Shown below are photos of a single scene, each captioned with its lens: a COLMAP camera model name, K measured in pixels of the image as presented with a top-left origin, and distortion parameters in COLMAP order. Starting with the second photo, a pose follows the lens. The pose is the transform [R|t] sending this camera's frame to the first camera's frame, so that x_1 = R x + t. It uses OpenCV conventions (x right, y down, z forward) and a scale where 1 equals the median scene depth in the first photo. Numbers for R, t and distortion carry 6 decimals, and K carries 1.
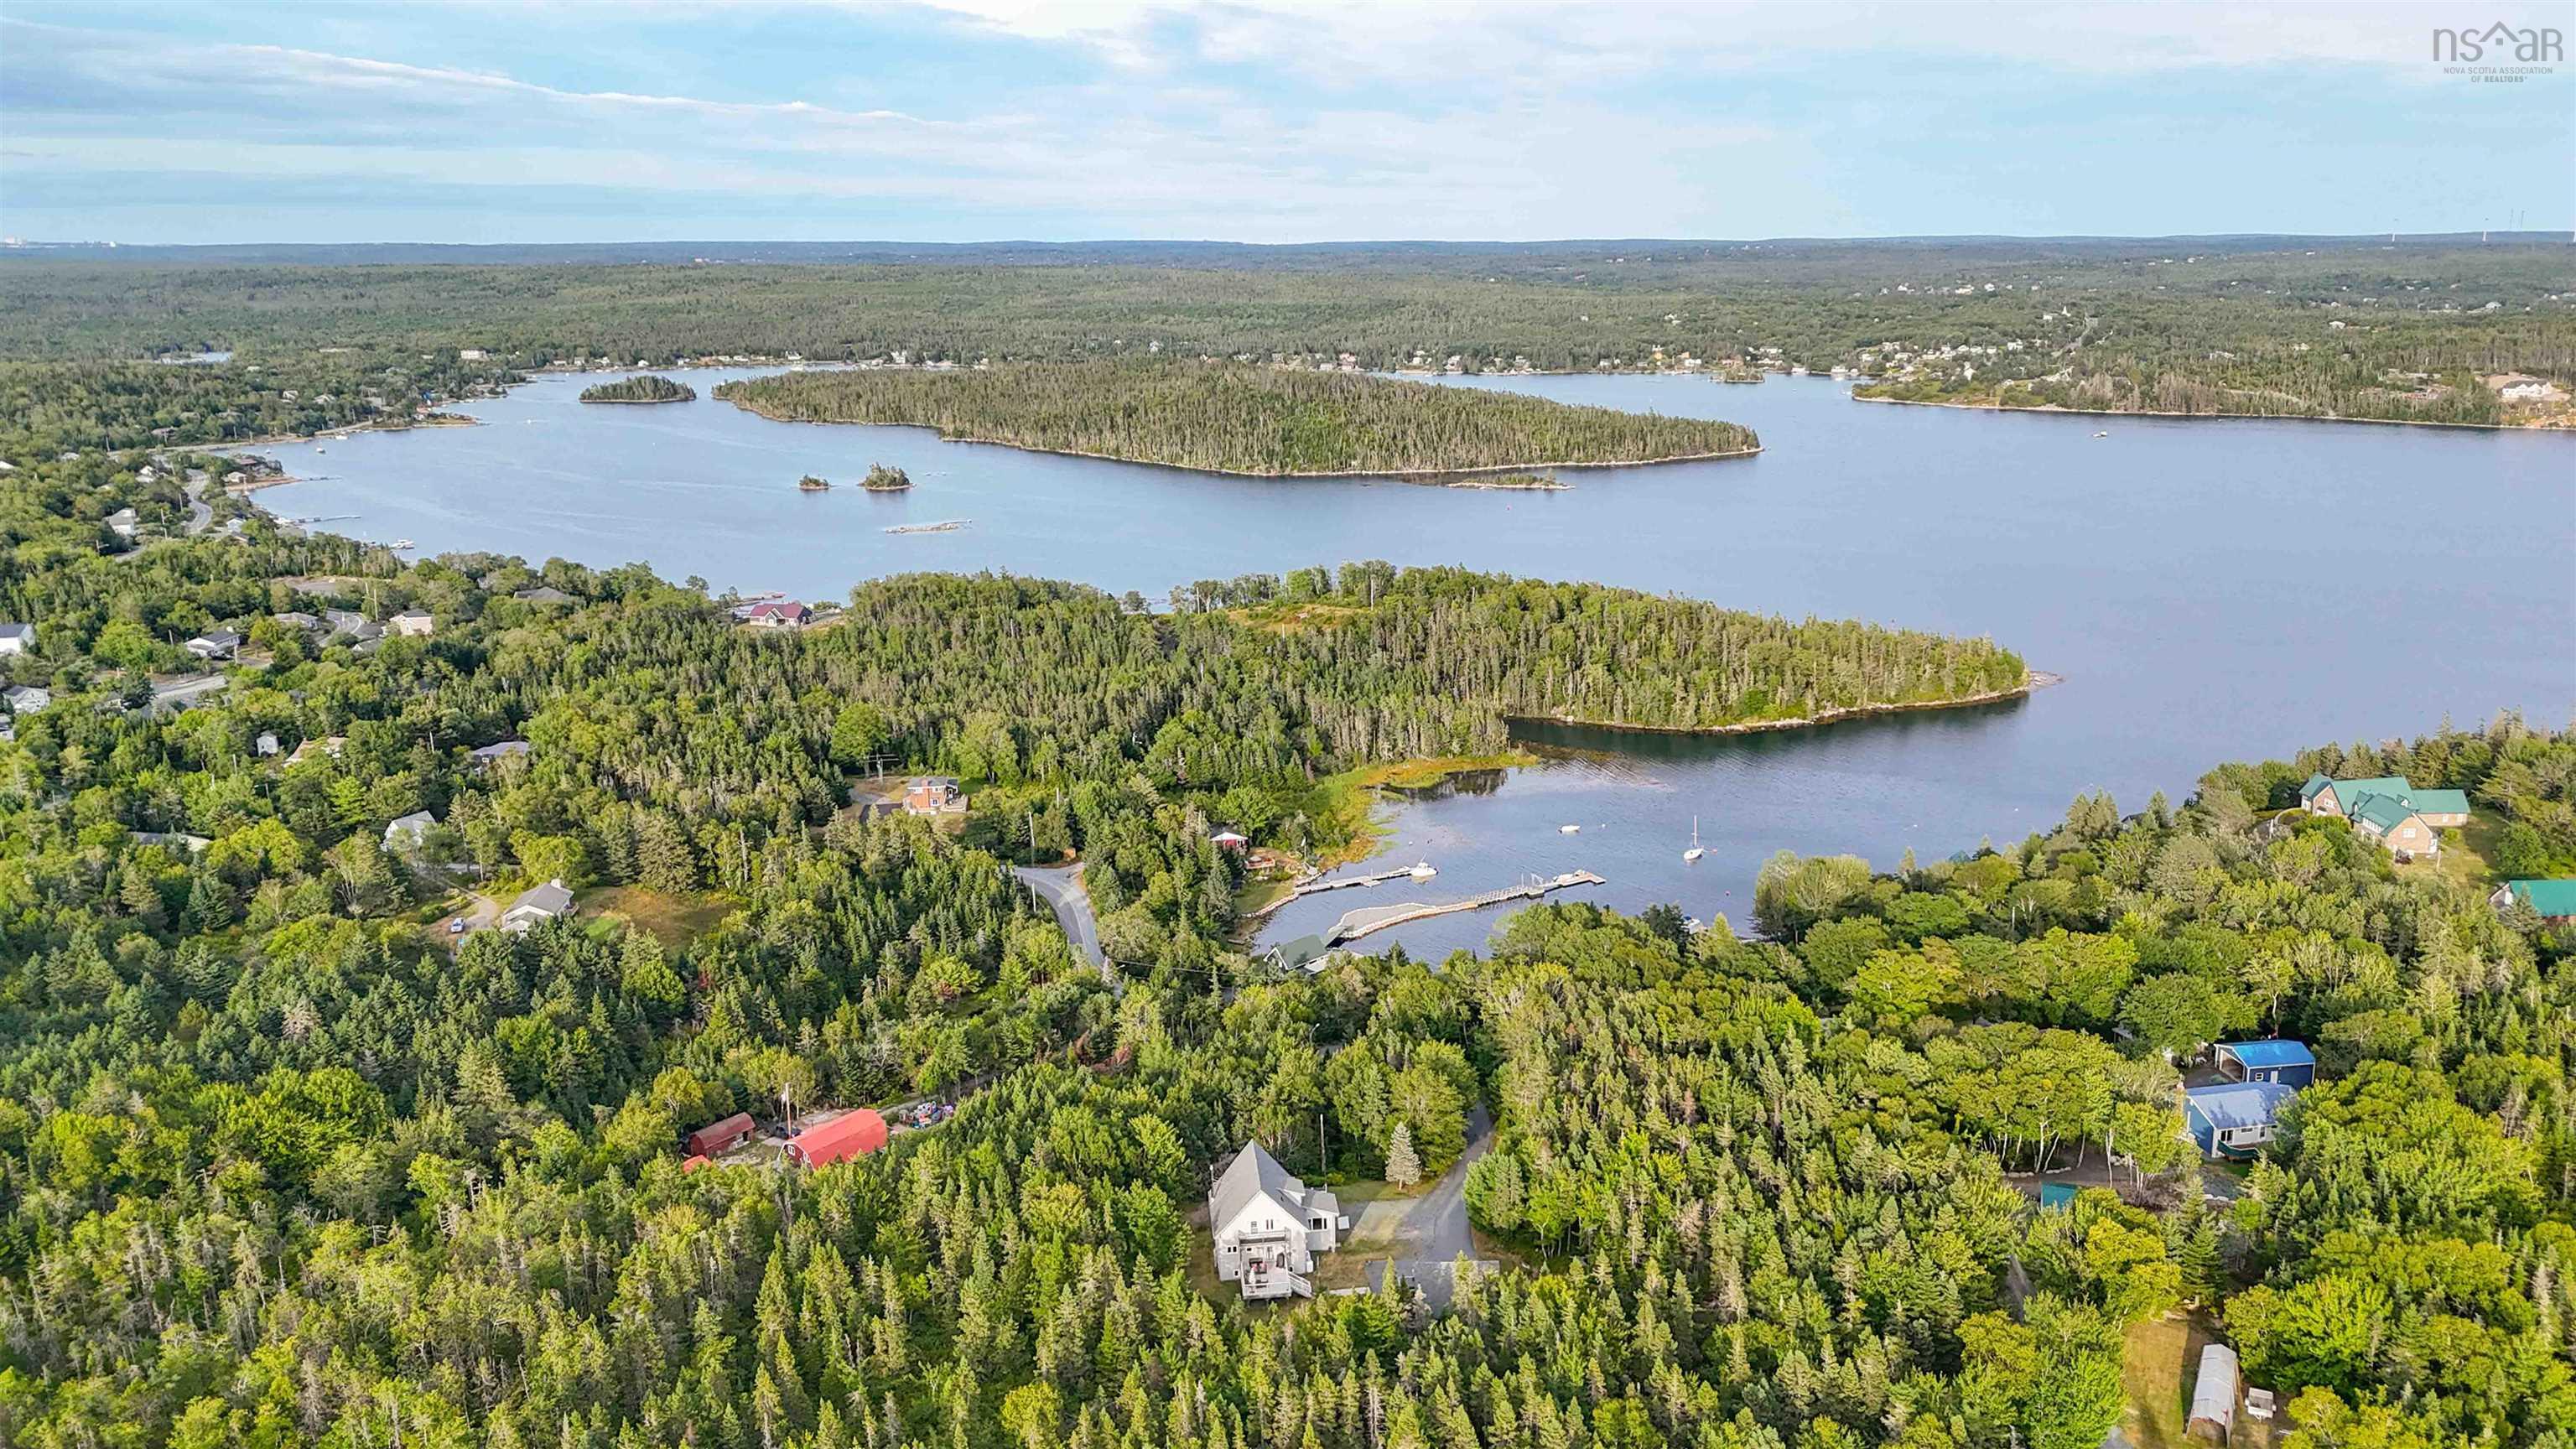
lens RADIAL K [[1764.3, 0, 1288.0], [0, 1764.3, 724.5], [0, 0, 1]] dist [0.142006, -0.182993]
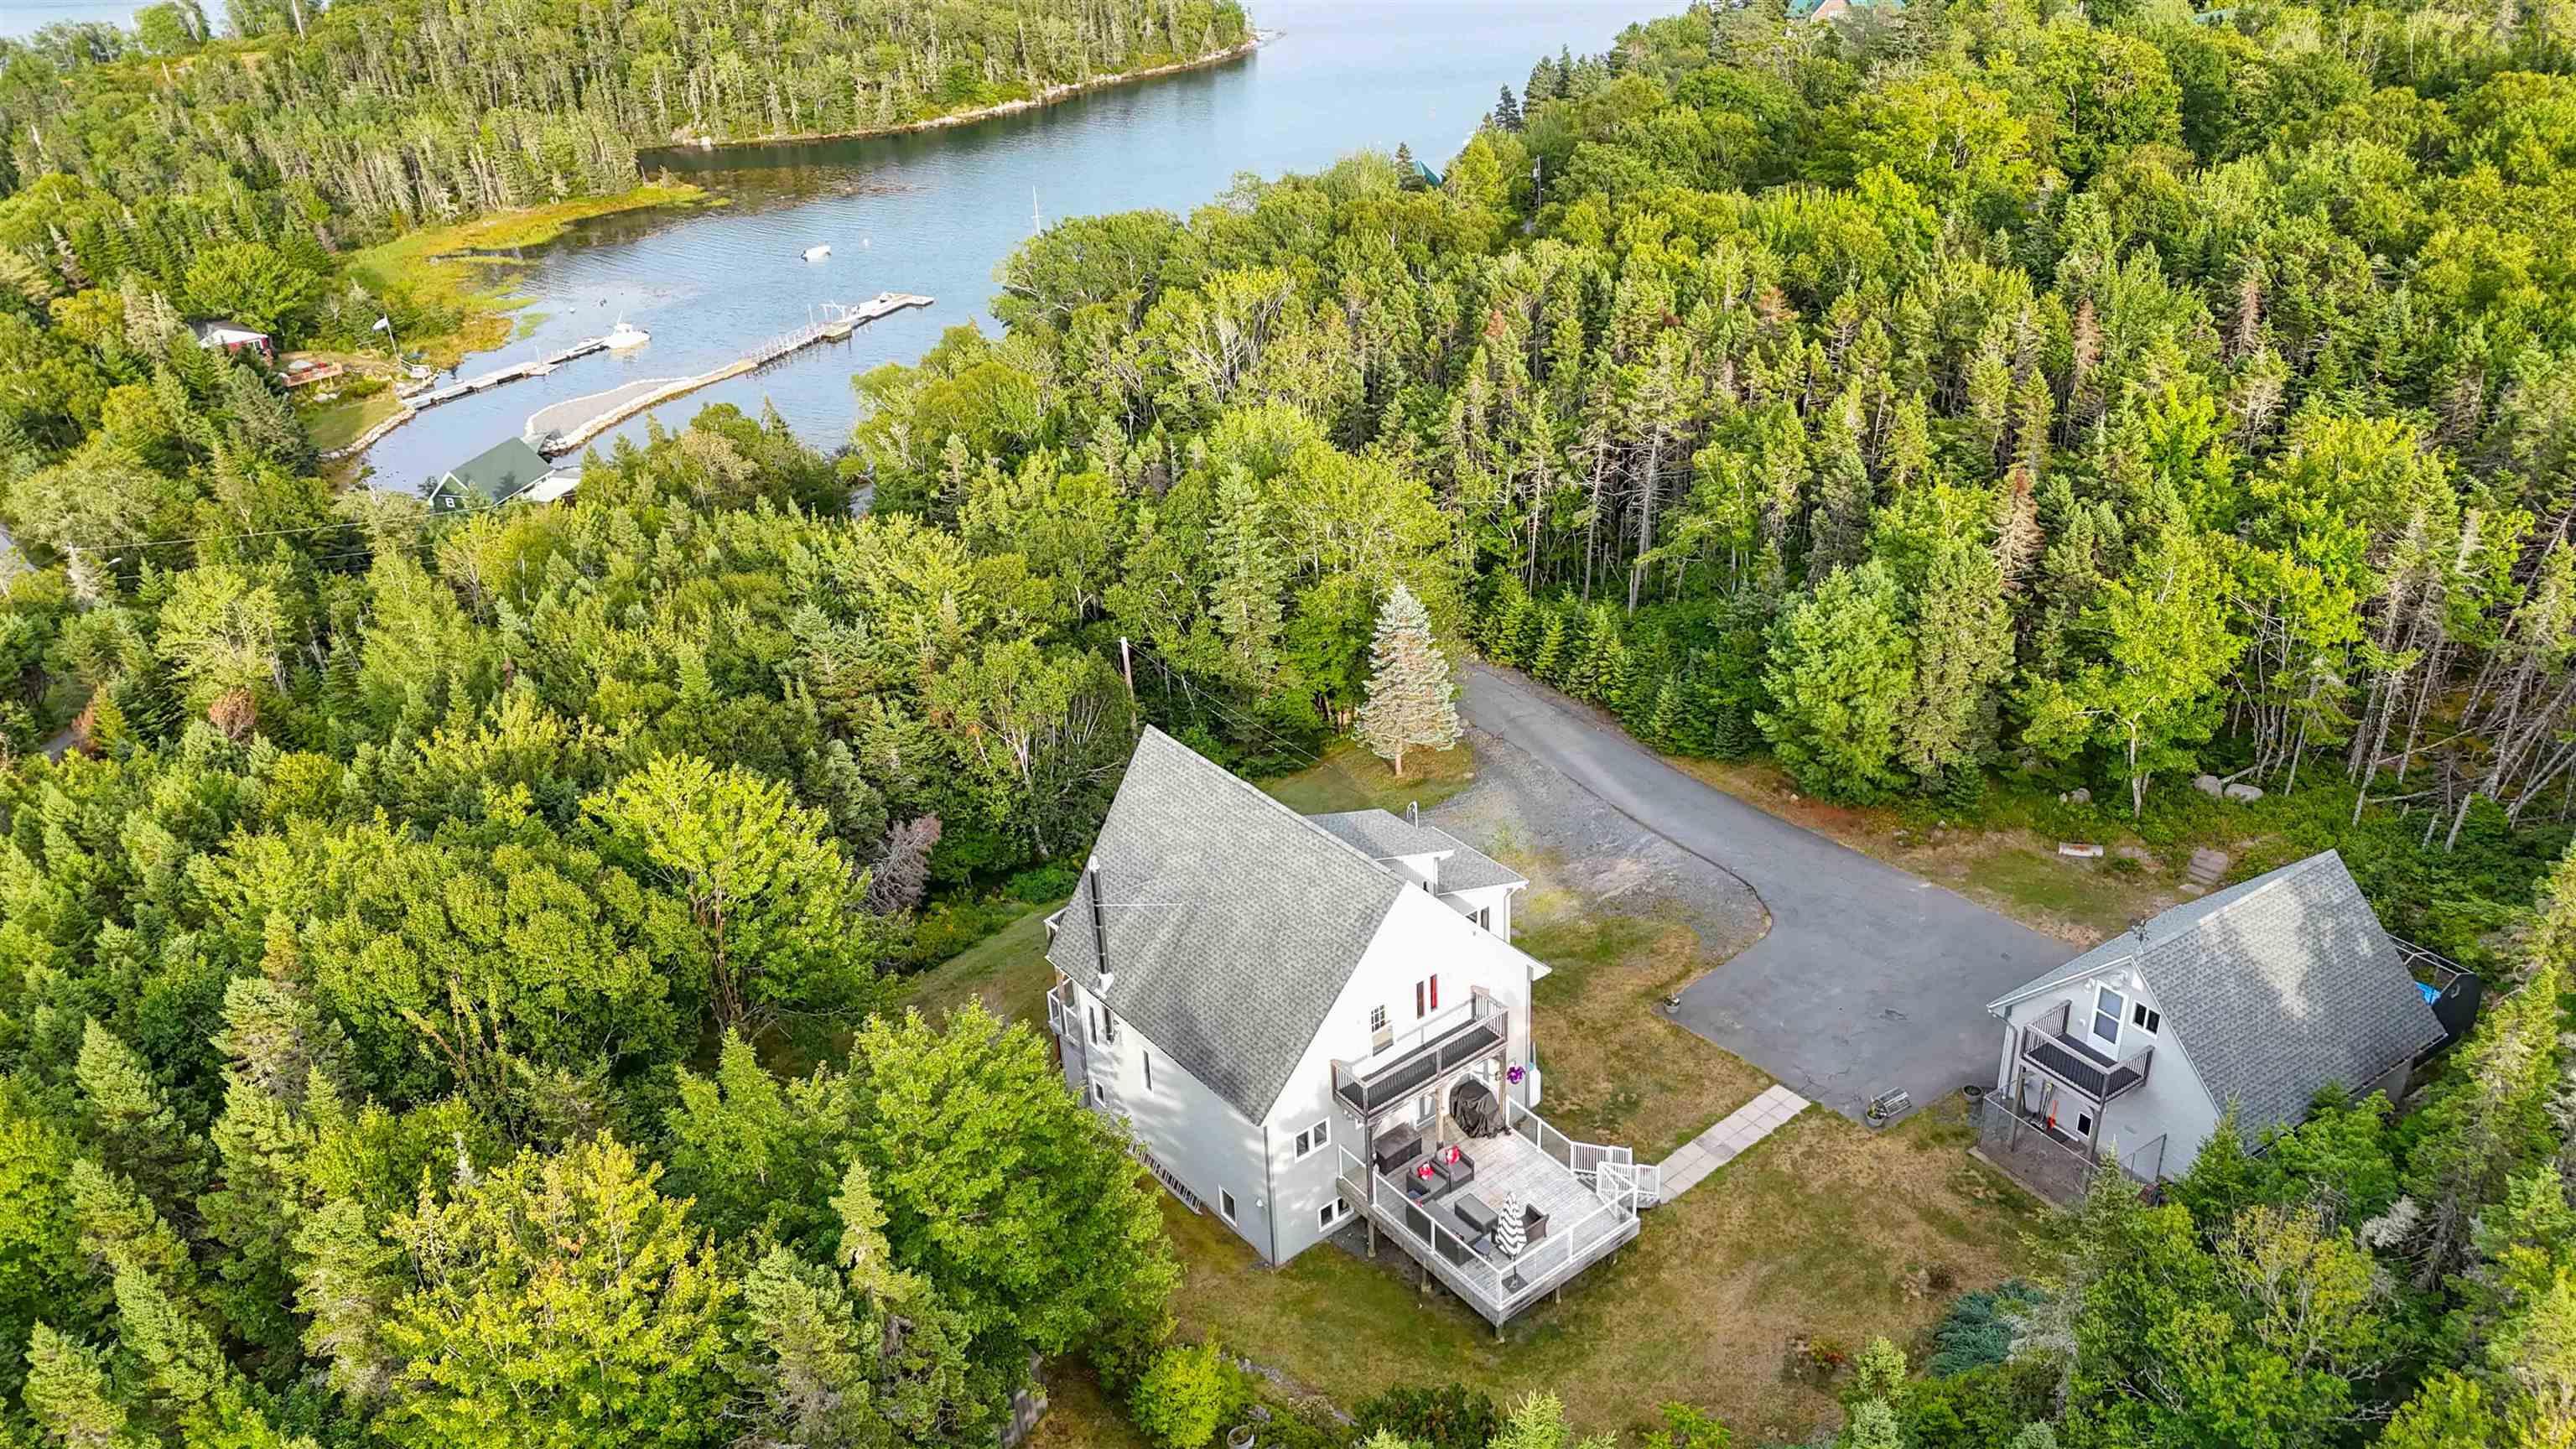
lens RADIAL K [[1764.3, 0, 1288.0], [0, 1764.3, 724.5], [0, 0, 1]] dist [0.142006, -0.182993]
pose [[0.837069, -0.263423, 0.479504, -0.049154], [0.145167, 0.951977, 0.269566, 0.060524], [-0.527486, -0.156038, 0.835111, 0.283501]]
